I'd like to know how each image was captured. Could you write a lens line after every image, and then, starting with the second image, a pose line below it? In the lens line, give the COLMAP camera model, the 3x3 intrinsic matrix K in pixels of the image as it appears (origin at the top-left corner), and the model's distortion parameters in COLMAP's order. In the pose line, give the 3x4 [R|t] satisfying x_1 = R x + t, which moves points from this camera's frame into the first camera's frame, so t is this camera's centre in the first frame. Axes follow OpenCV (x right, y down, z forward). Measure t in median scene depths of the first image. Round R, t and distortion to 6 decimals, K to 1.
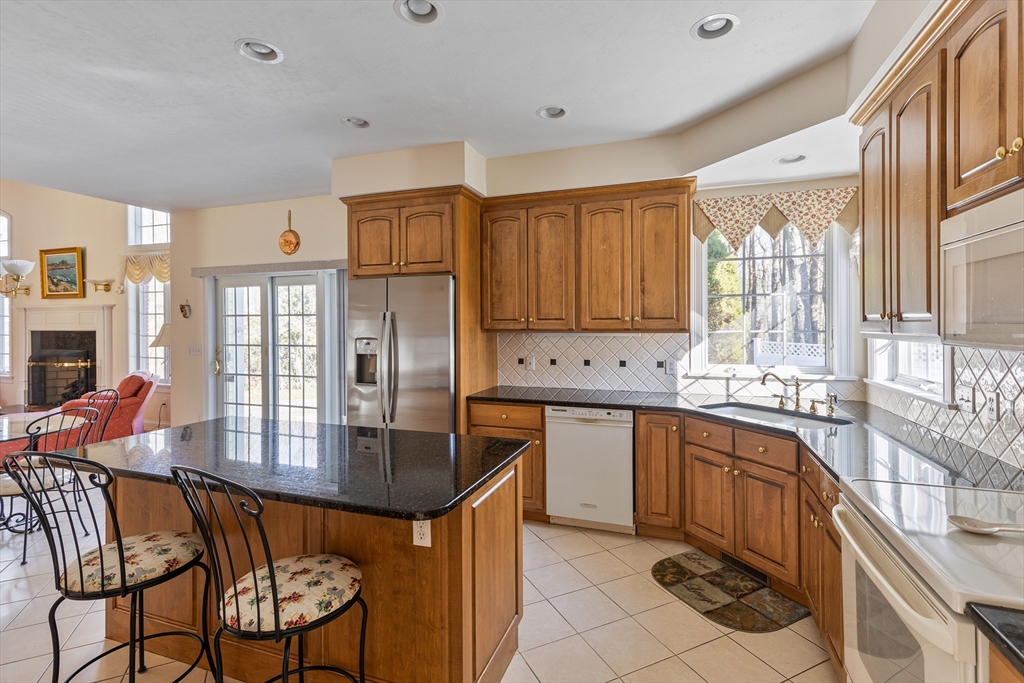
lens RADIAL K [[468.7, 0, 506.3], [0, 468.7, 324.3], [0, 0, 1]] dist [0.013660, 0.000115]
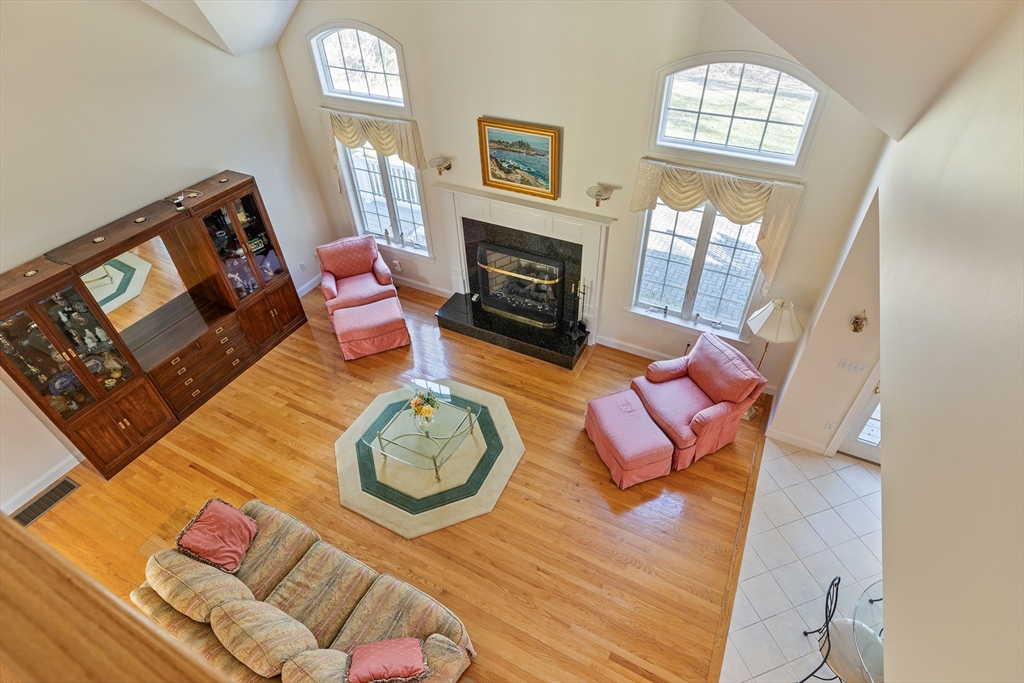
lens RADIAL K [[526.2, 0, 512.0], [0, 526.2, 341.5], [0, 0, 1]] dist [-0.002733, -0.000475]
pose [[0.990517, 0.063986, -0.121578, -0.922733], [0.032650, 0.749945, 0.660694, -0.462506], [0.133453, -0.658398, 0.740744, 0.271274]]
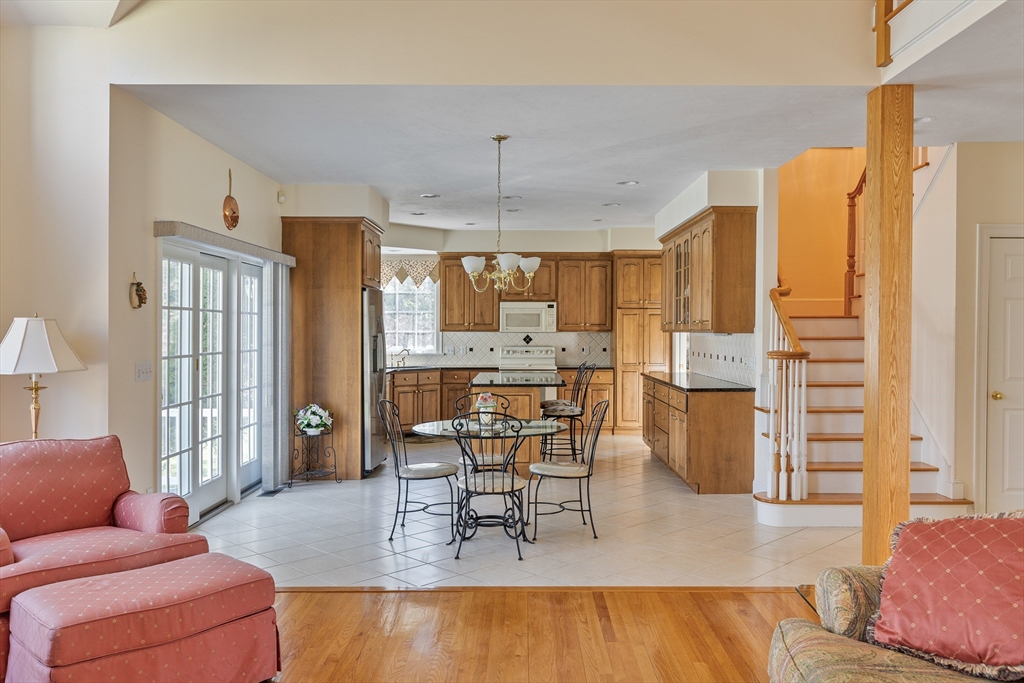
lens RADIAL K [[801.2, 0, 512.0], [0, 801.2, 341.5], [0, 0, 1]] dist [0.002514, 0.000761]
pose [[-0.326323, -0.012154, 0.945180, -1.365321], [-0.002056, 0.999924, 0.012148, 0.009320], [-0.945256, 0.002021, -0.326324, 0.754901]]
